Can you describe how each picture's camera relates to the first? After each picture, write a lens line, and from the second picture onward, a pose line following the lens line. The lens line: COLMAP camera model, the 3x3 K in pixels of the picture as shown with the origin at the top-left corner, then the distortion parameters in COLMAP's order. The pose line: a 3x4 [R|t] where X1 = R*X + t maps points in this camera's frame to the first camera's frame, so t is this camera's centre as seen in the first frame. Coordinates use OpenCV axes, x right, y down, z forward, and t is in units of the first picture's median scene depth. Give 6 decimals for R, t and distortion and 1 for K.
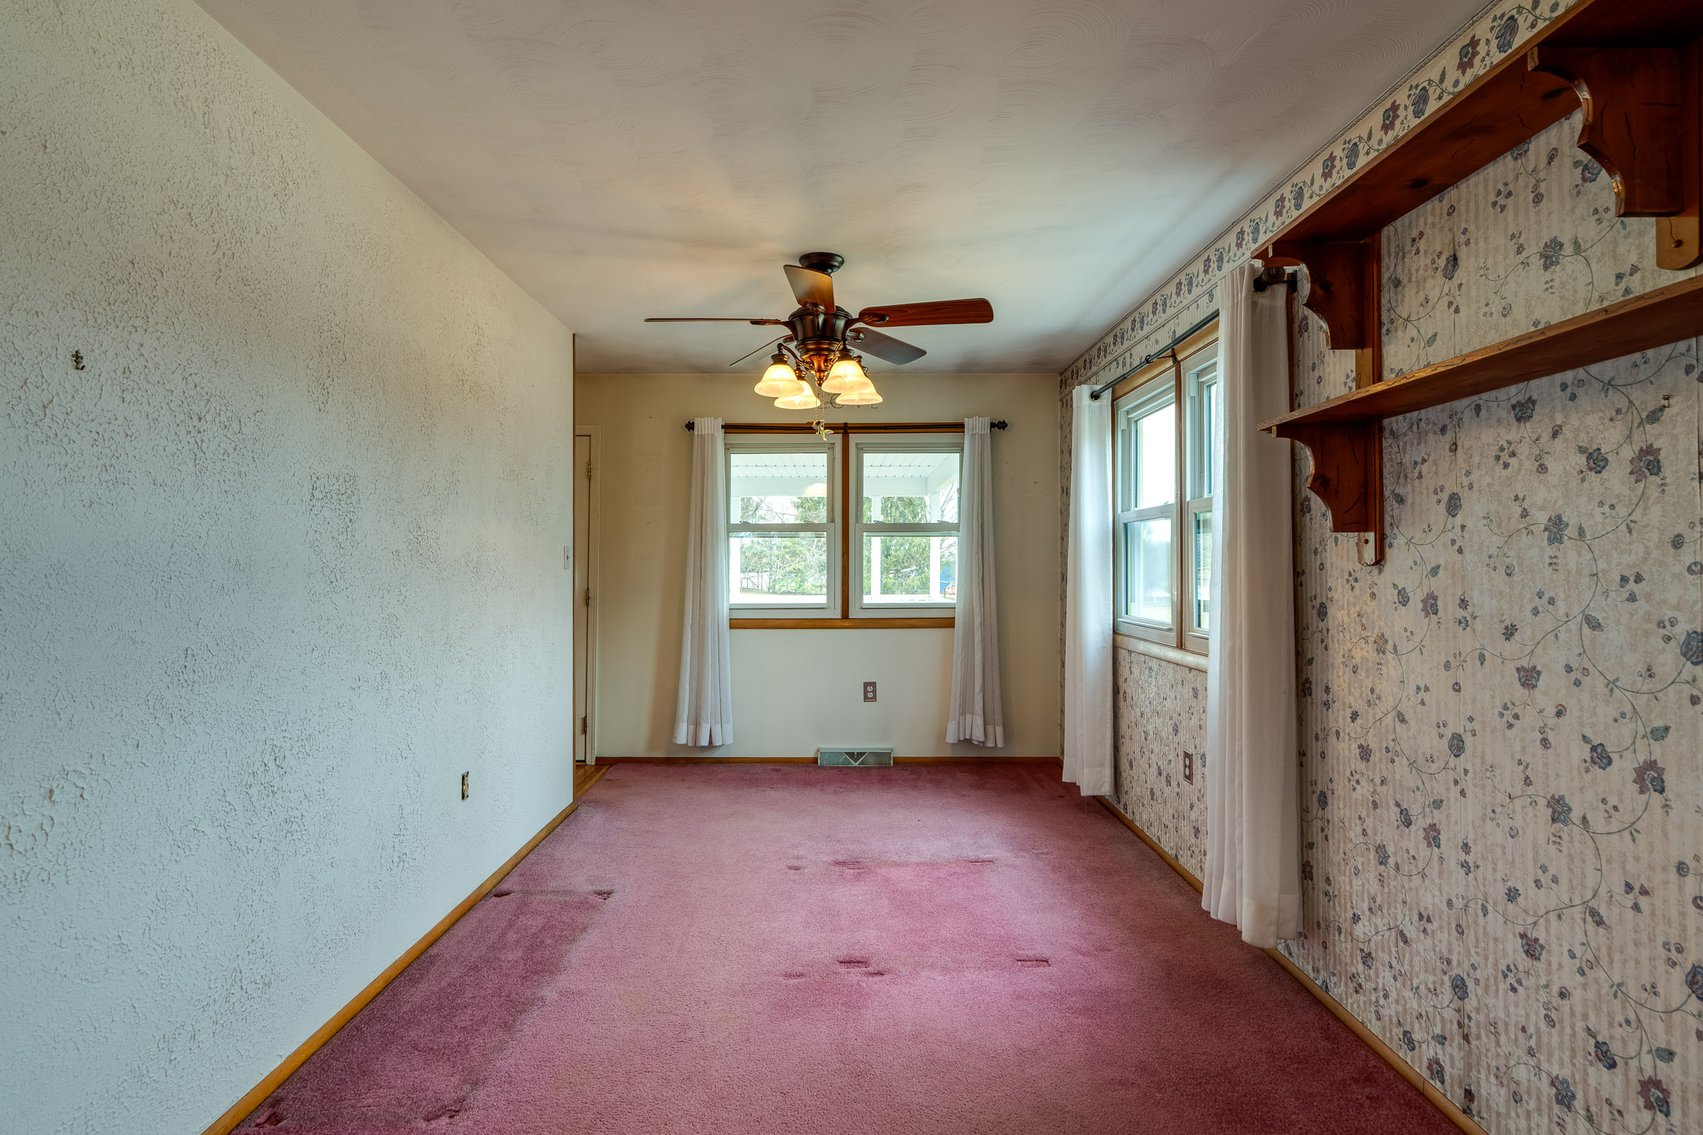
lens RADIAL K [[874.9, 0, 844.8], [0, 874.9, 537.3], [0, 0, 1]] dist [-0.001611, 0.000122]
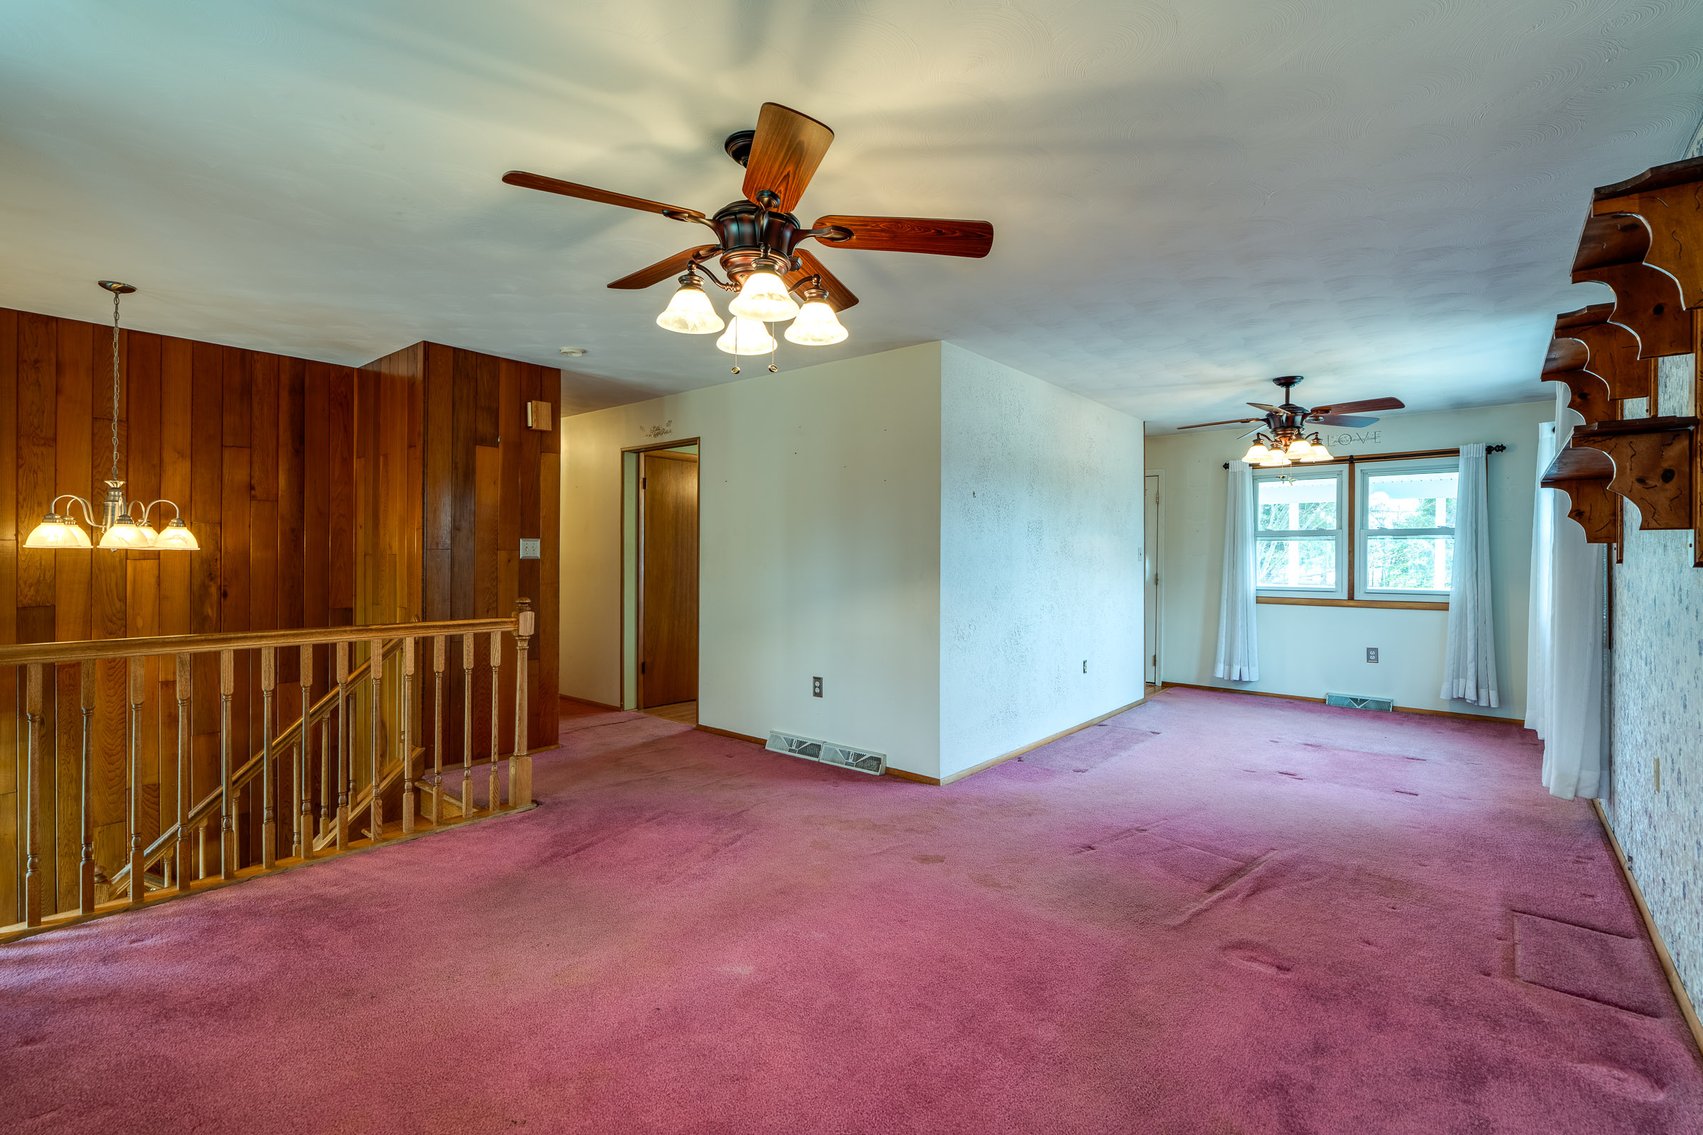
lens RADIAL K [[769.8, 0, 854.2], [0, 769.8, 562.7], [0, 0, 1]] dist [-0.000572, 0.000096]
pose [[0.773053, 0.012354, -0.634221, 0.167050], [0.011838, 0.999355, 0.033895, -0.014374], [0.634231, -0.033711, 0.772409, -0.421544]]
